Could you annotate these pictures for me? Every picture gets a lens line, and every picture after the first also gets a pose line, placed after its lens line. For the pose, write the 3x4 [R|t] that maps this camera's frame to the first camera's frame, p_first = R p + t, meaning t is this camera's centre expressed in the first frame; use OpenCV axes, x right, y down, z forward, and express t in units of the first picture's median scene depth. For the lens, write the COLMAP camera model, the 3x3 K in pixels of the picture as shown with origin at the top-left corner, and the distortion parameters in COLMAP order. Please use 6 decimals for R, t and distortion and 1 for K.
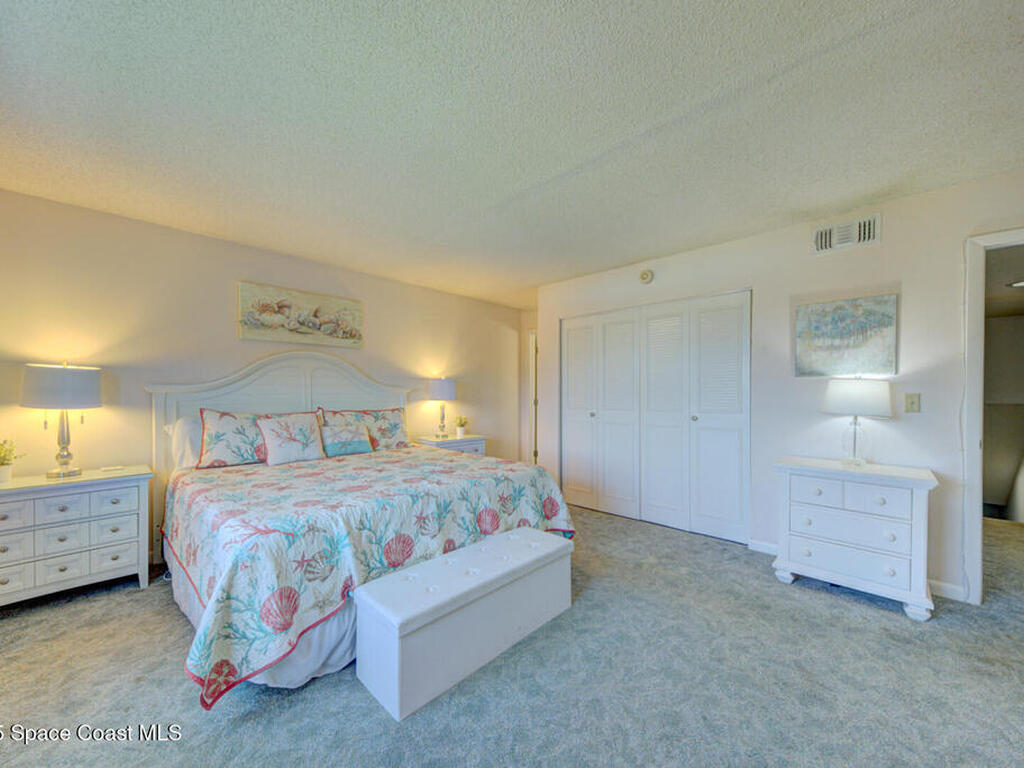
lens RADIAL K [[395.8, 0, 510.6], [0, 395.8, 396.1], [0, 0, 1]] dist [0.030841, -0.007228]
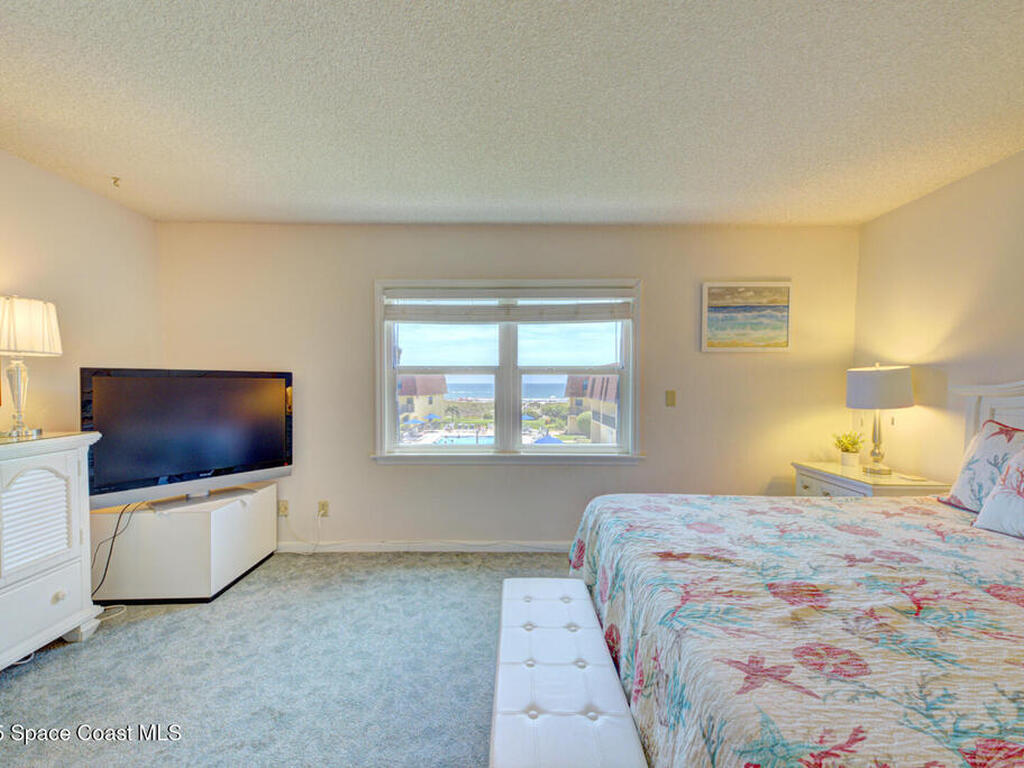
lens RADIAL K [[462.1, 0, 511.6], [0, 462.1, 393.6], [0, 0, 1]] dist [0.033723, -0.000527]
pose [[-0.727608, 0.015447, -0.685820, 0.412653], [-0.007636, 0.999502, 0.030613, -0.037526], [0.685951, 0.027511, -0.727127, 1.219267]]
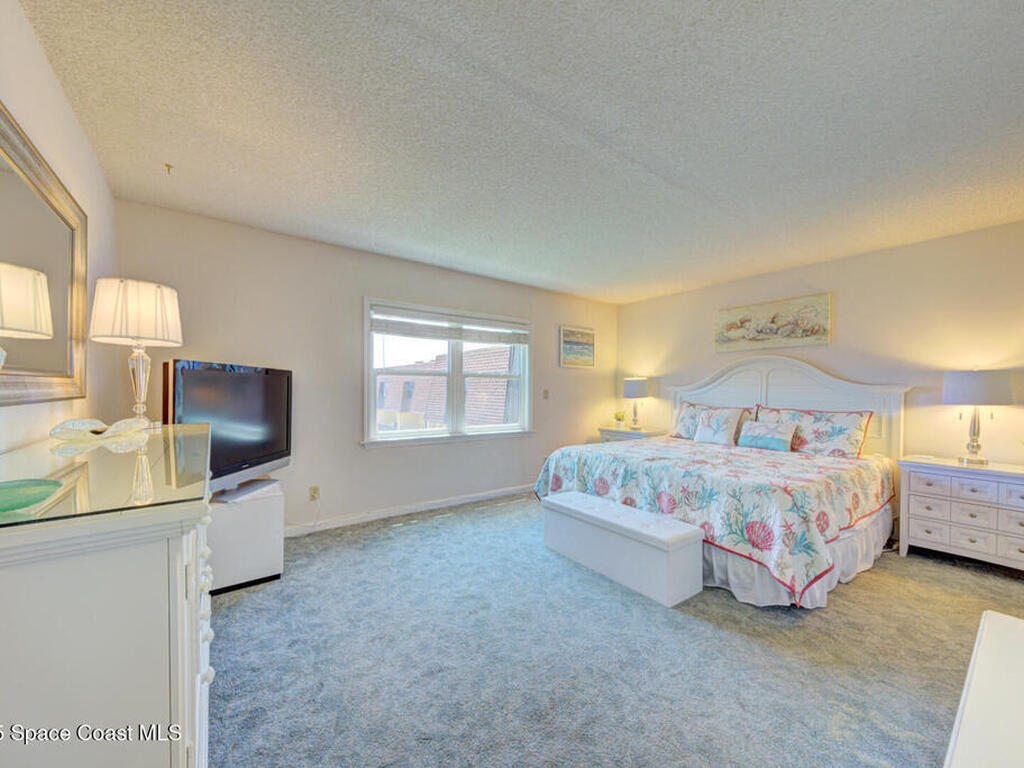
lens RADIAL K [[395.8, 0, 510.6], [0, 395.8, 396.1], [0, 0, 1]] dist [0.030841, -0.007228]
pose [[-0.175143, 0.012978, -0.984457, 1.074433], [-0.015220, 0.999758, 0.015887, -0.003565], [0.984425, 0.017766, -0.174903, 0.707016]]
